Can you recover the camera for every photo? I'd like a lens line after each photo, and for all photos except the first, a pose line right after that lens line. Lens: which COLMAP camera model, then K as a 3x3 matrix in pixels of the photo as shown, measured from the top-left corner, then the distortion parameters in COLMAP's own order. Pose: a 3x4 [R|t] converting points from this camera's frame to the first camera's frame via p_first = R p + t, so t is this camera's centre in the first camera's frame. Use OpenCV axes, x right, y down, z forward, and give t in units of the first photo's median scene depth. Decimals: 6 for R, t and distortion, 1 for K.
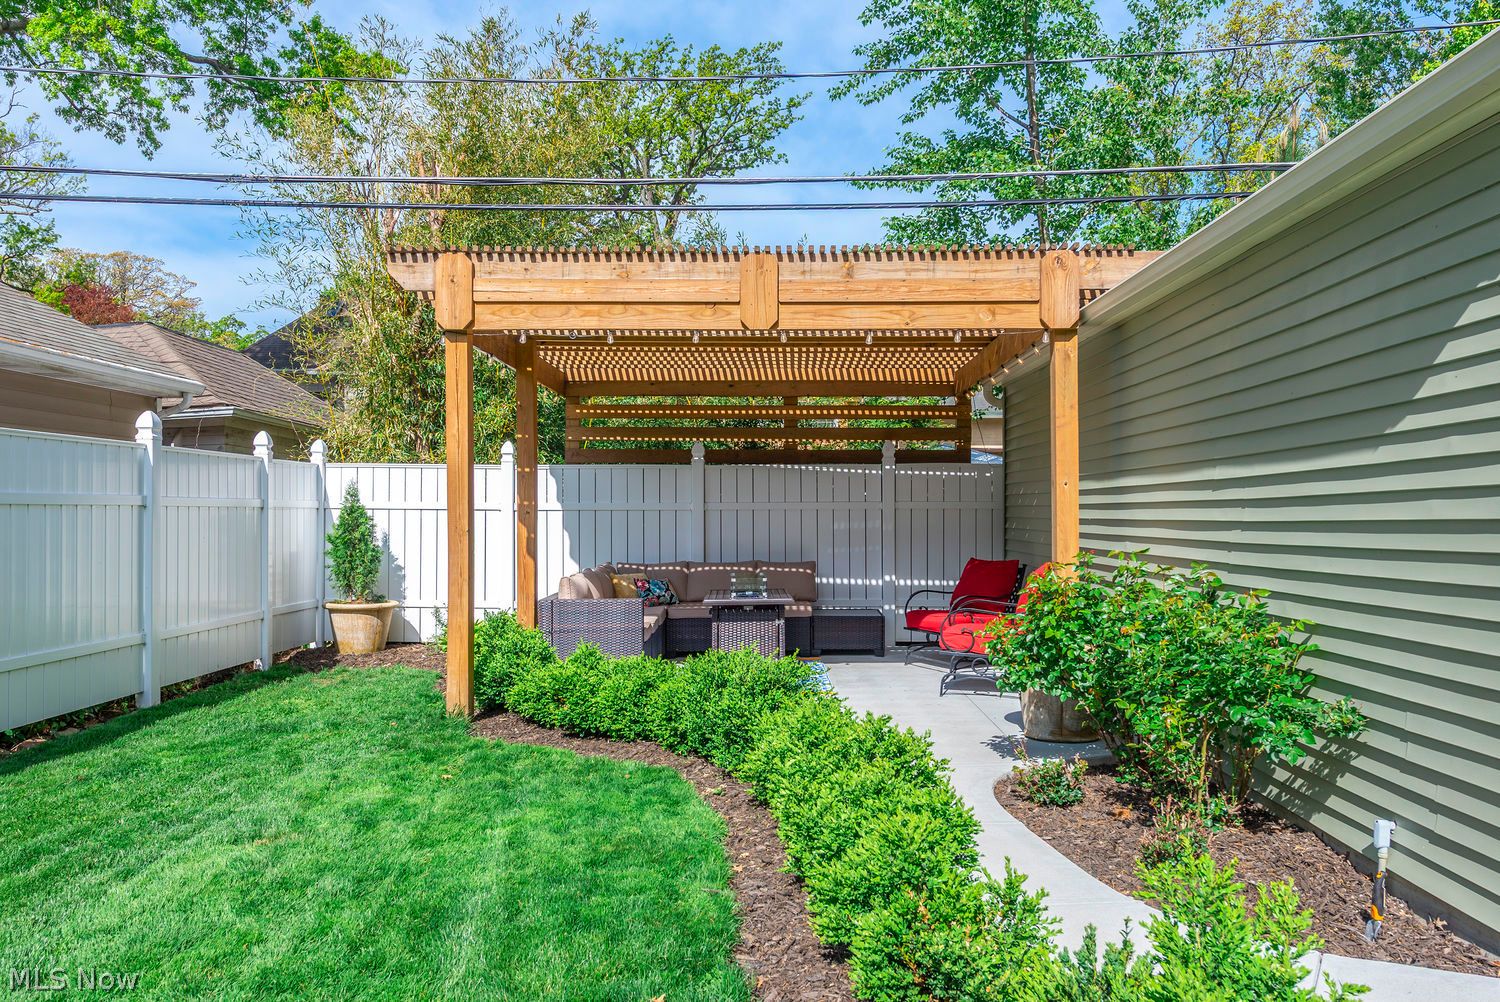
lens RADIAL K [[1147.0, 0, 749.1], [0, 1147.0, 507.9], [0, 0, 1]] dist [0.024050, 0.005180]
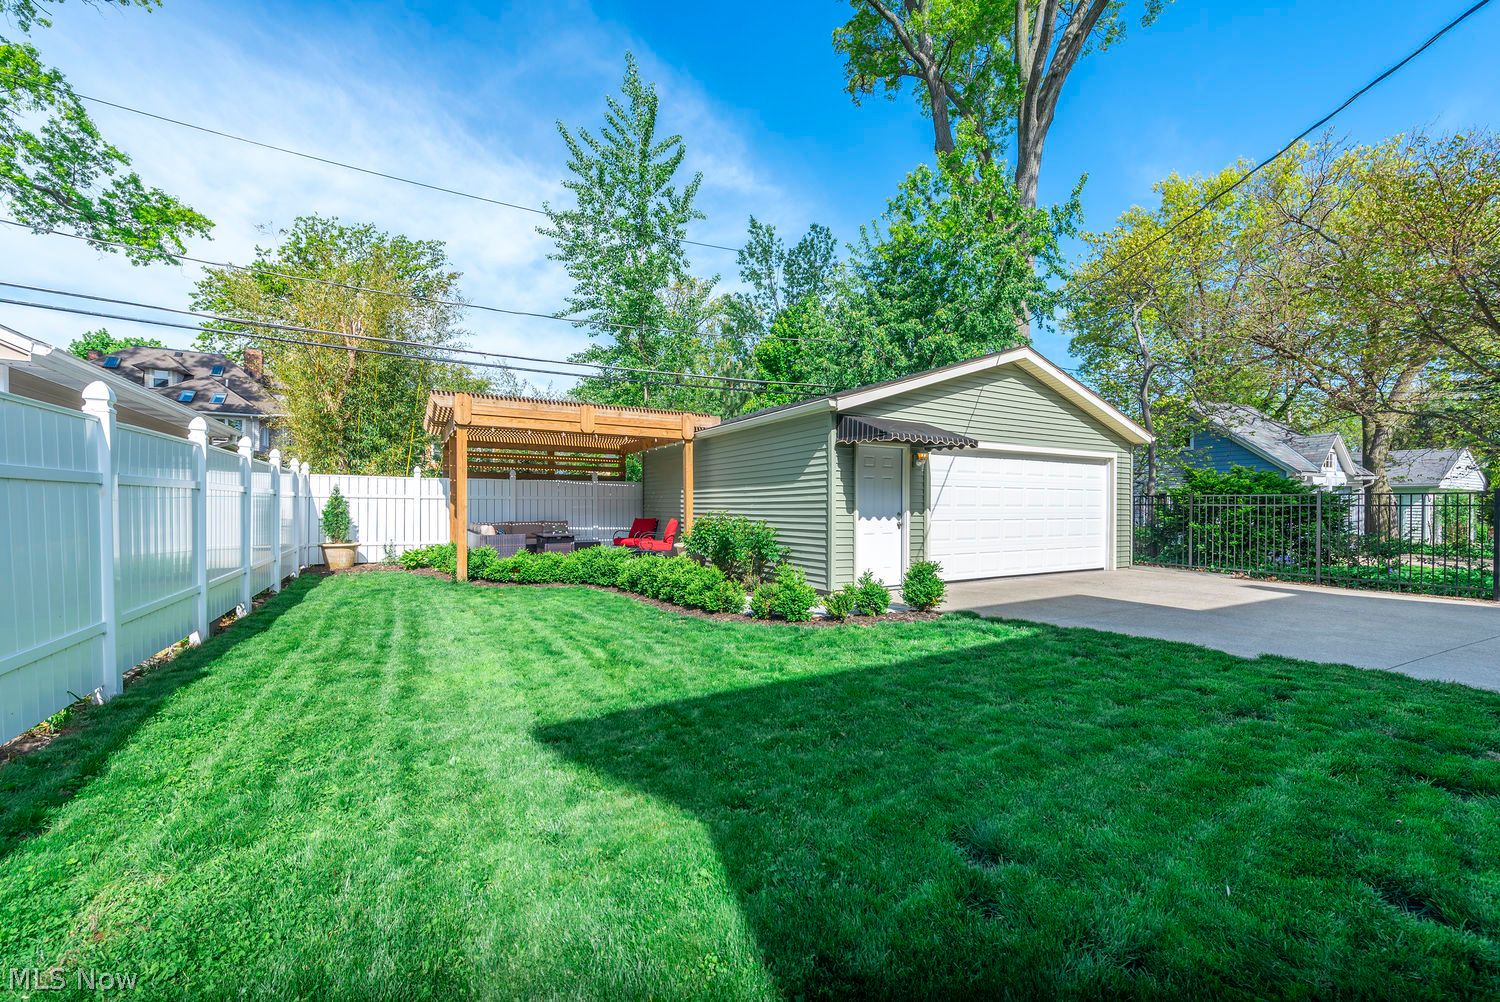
lens RADIAL K [[597.0, 0, 747.2], [0, 597.0, 504.2], [0, 0, 1]] dist [0.008599, -0.000104]
pose [[0.859231, 0.002675, 0.511581, -0.262699], [-0.004727, 0.999985, 0.002711, 0.006619], [-0.511567, -0.004748, 0.859231, -0.281834]]
